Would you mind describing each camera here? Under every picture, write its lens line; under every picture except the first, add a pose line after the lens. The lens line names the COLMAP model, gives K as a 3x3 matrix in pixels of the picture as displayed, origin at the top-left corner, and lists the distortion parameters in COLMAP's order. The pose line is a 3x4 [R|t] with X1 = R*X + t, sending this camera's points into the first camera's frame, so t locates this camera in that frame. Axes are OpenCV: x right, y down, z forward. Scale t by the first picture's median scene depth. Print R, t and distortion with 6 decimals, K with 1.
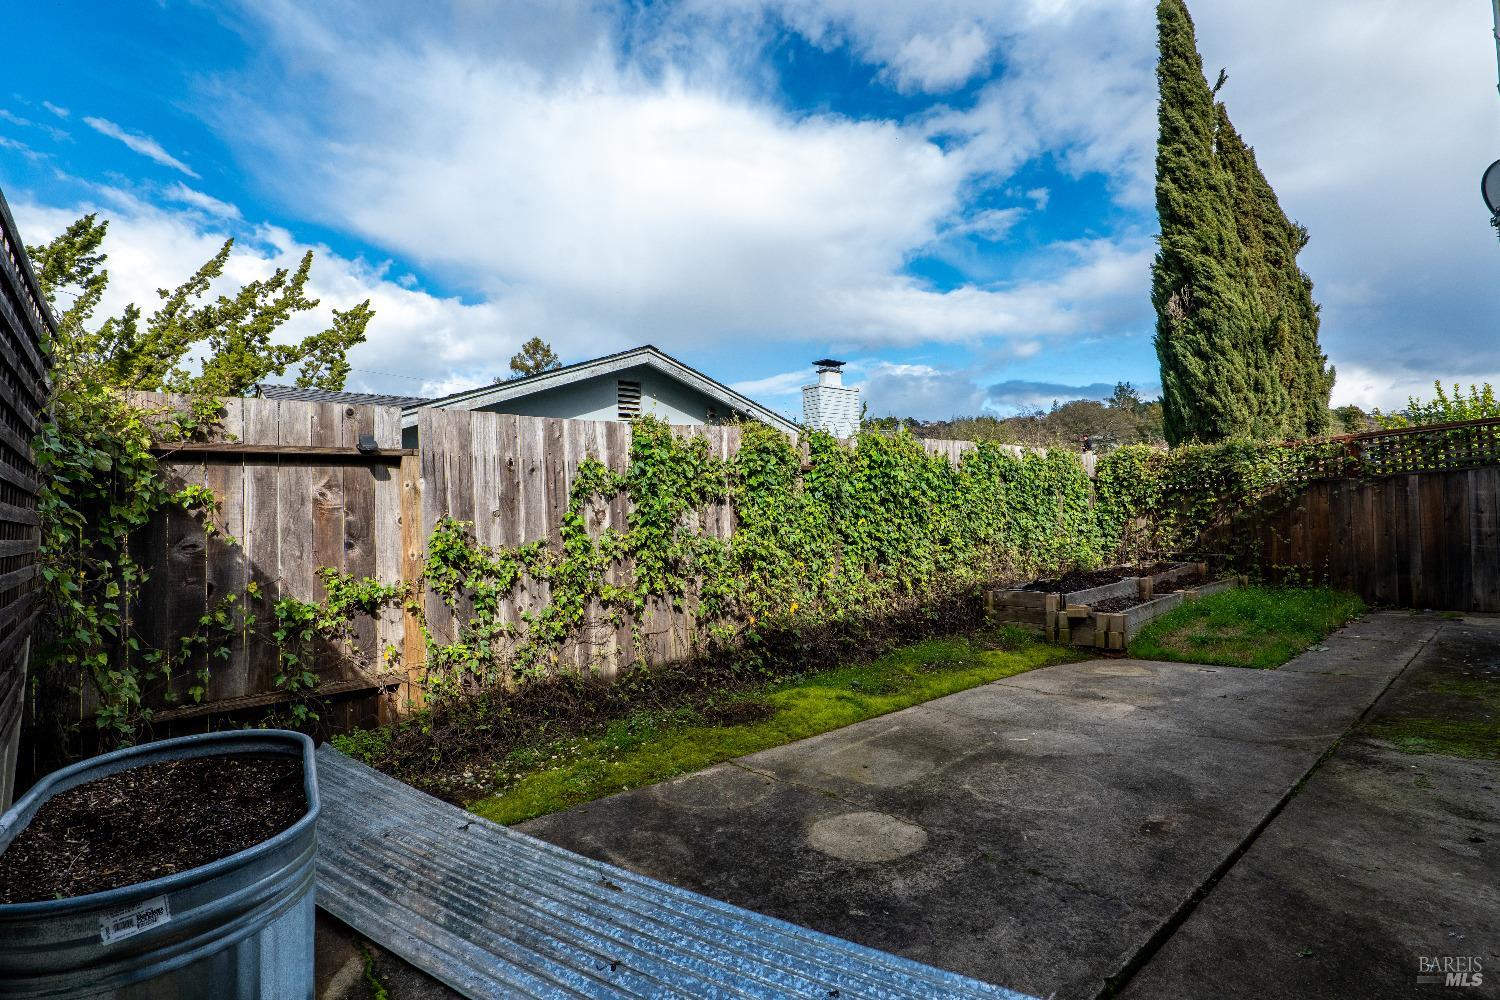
lens RADIAL K [[701.2, 0, 750.0], [0, 701.2, 500.0], [0, 0, 1]] dist [-0.016948, 0.005122]
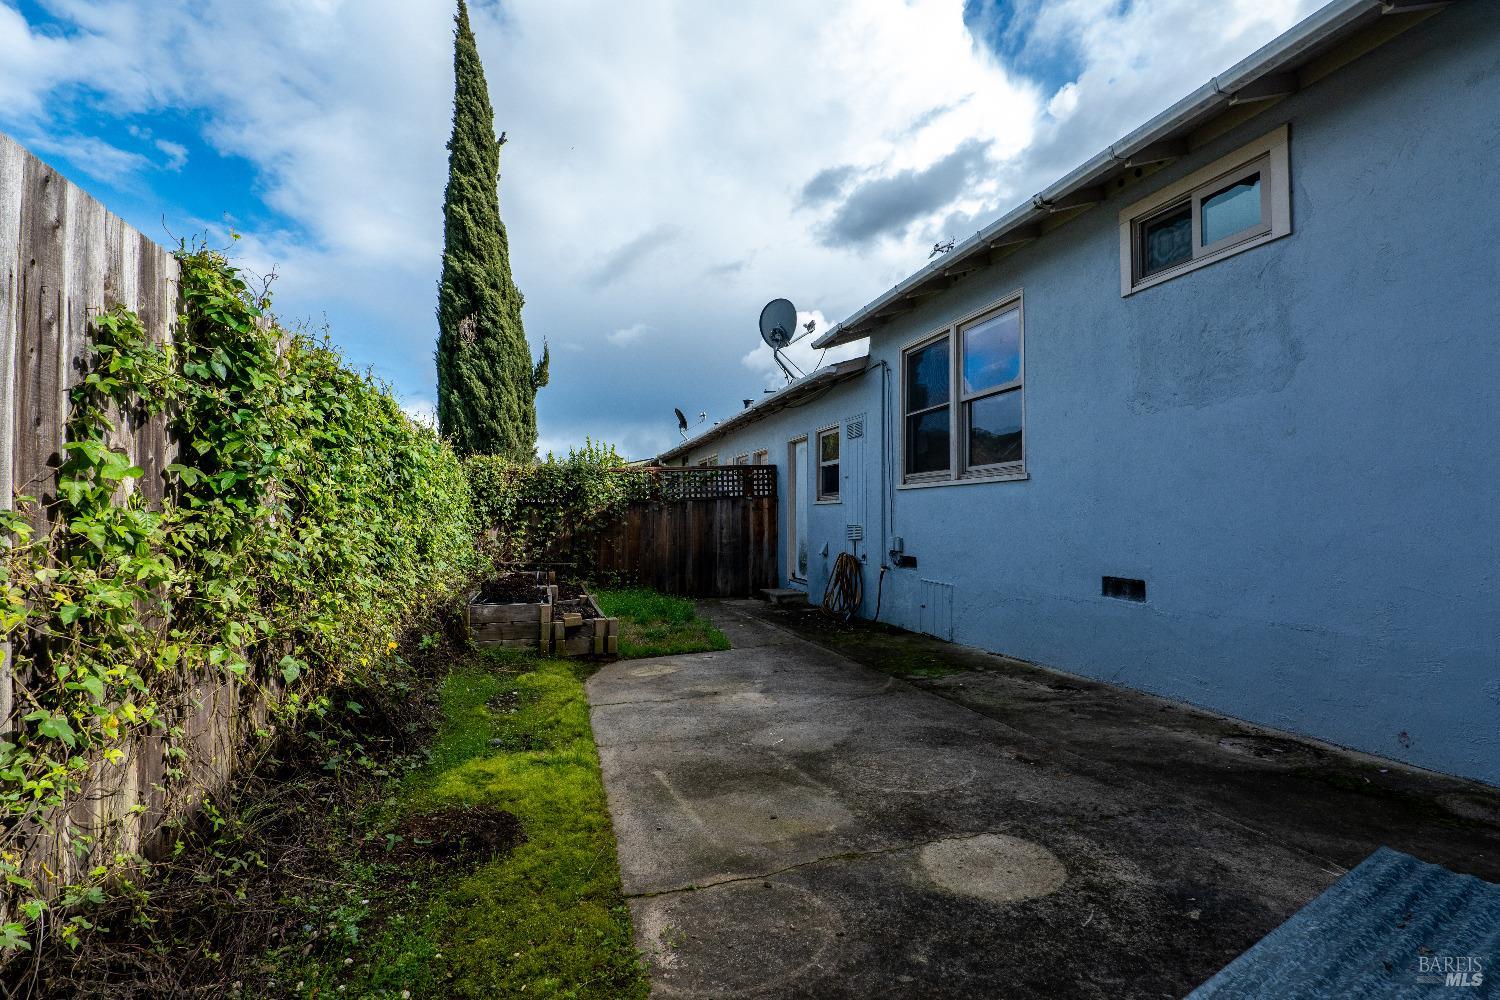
lens RADIAL K [[708.4, 0, 737.9], [0, 708.4, 496.9], [0, 0, 1]] dist [-0.021951, 0.000610]
pose [[0.417957, 0.065762, 0.906083, -0.268949], [-0.031349, 0.997827, -0.057960, 0.034360], [-0.907926, -0.004180, 0.419111, 0.328680]]
